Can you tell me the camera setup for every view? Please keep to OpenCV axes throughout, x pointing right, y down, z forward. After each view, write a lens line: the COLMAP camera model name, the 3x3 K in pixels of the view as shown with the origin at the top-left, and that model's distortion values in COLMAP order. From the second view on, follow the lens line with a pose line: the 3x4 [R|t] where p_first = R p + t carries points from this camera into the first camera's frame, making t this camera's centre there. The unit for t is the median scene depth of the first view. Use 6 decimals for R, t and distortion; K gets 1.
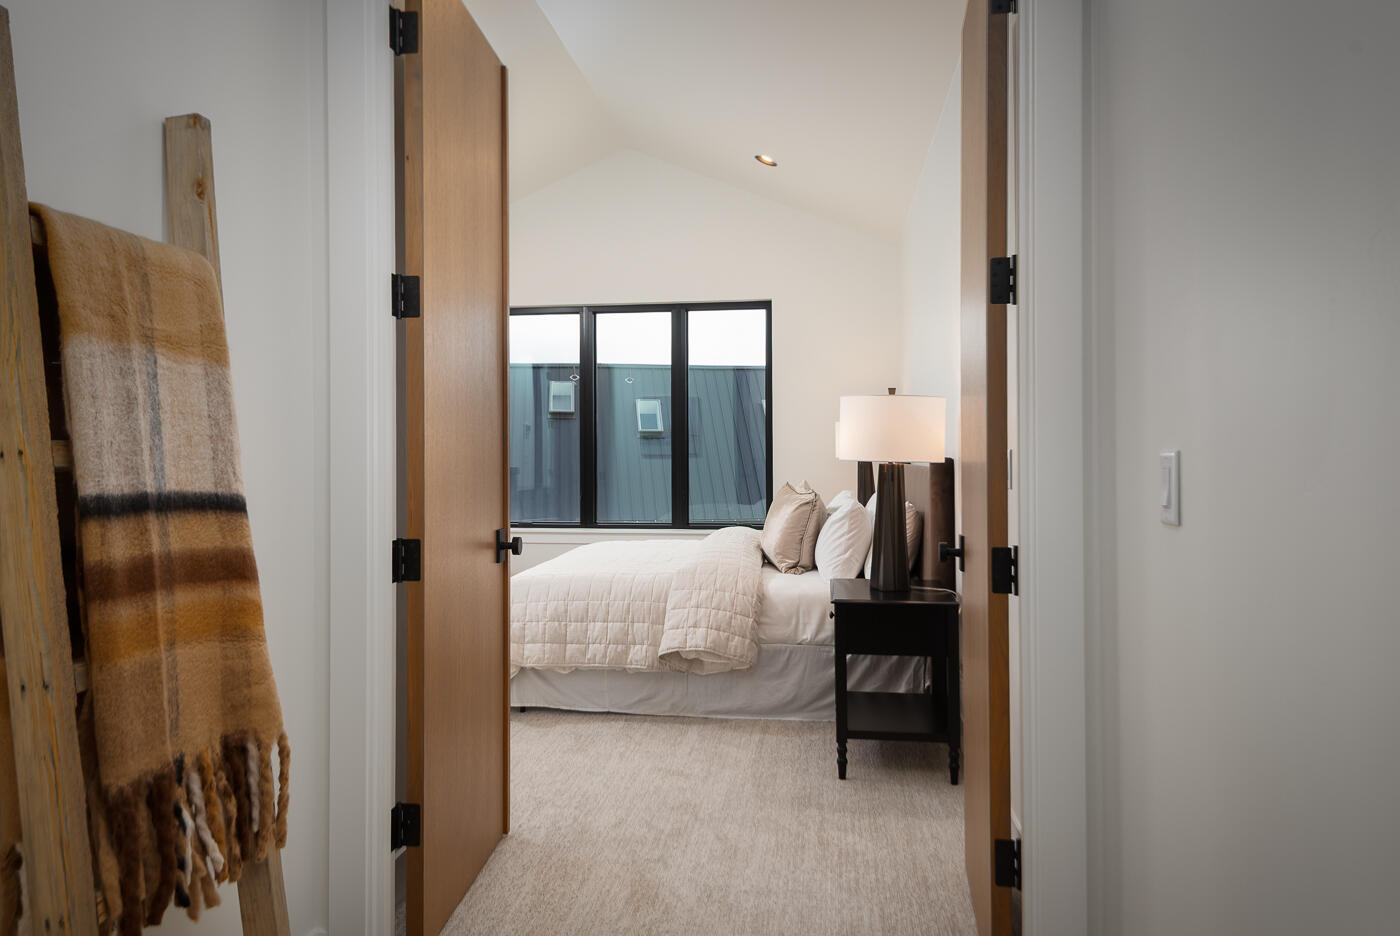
lens RADIAL K [[906.9, 0, 697.5], [0, 906.9, 470.0], [0, 0, 1]] dist [0.006714, 0.000231]
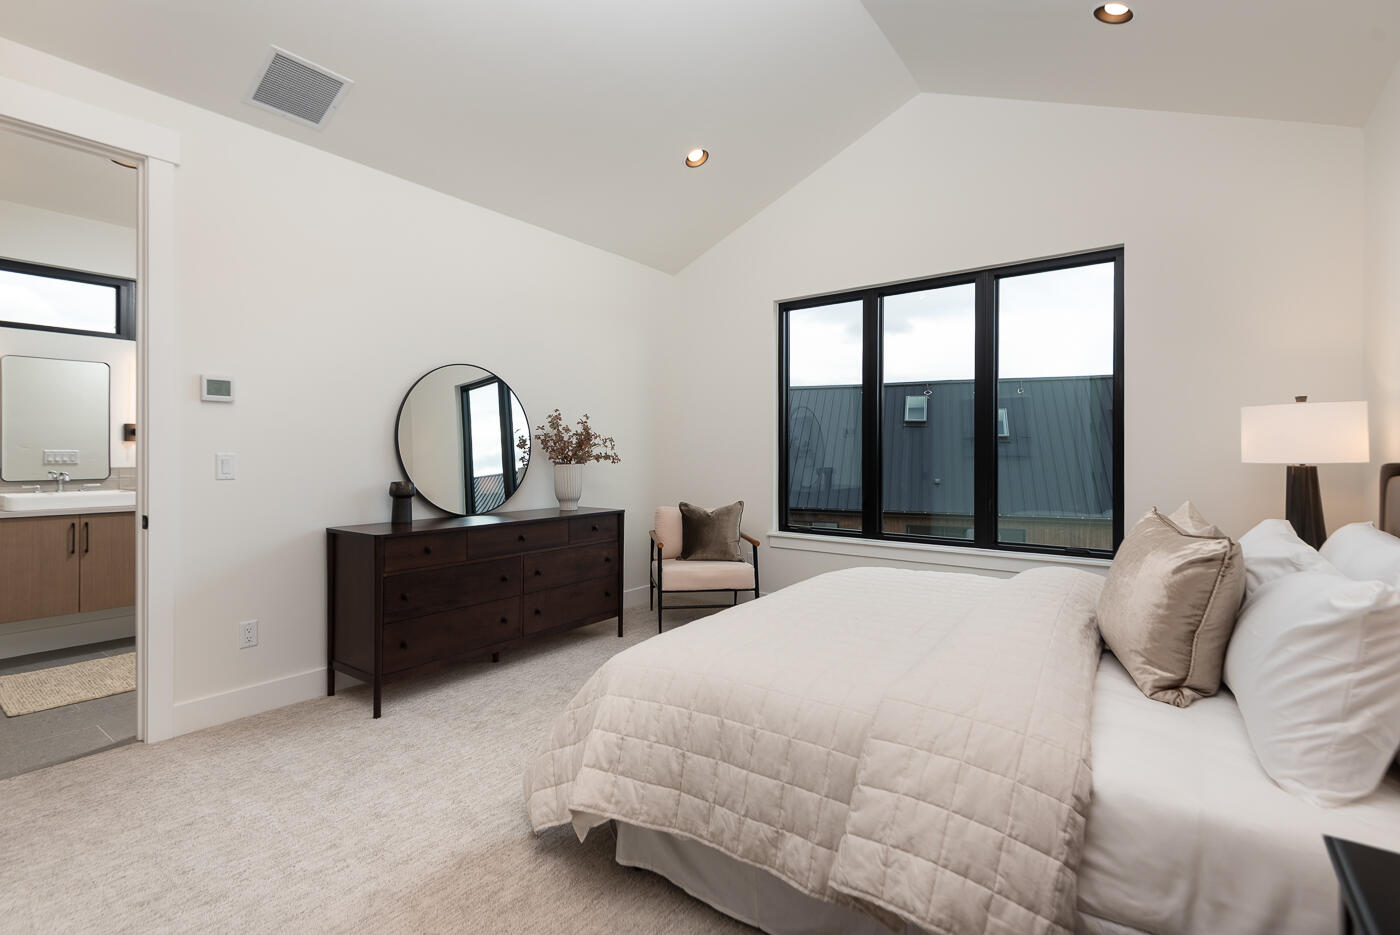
lens RADIAL K [[630.7, 0, 686.7], [0, 630.7, 462.9], [0, 0, 1]] dist [0.004365, -0.004222]
pose [[0.865719, 0.006249, -0.500491, 0.048217], [-0.008882, 0.999956, -0.002877, -0.012185], [0.500451, 0.006936, 0.865737, 0.565786]]
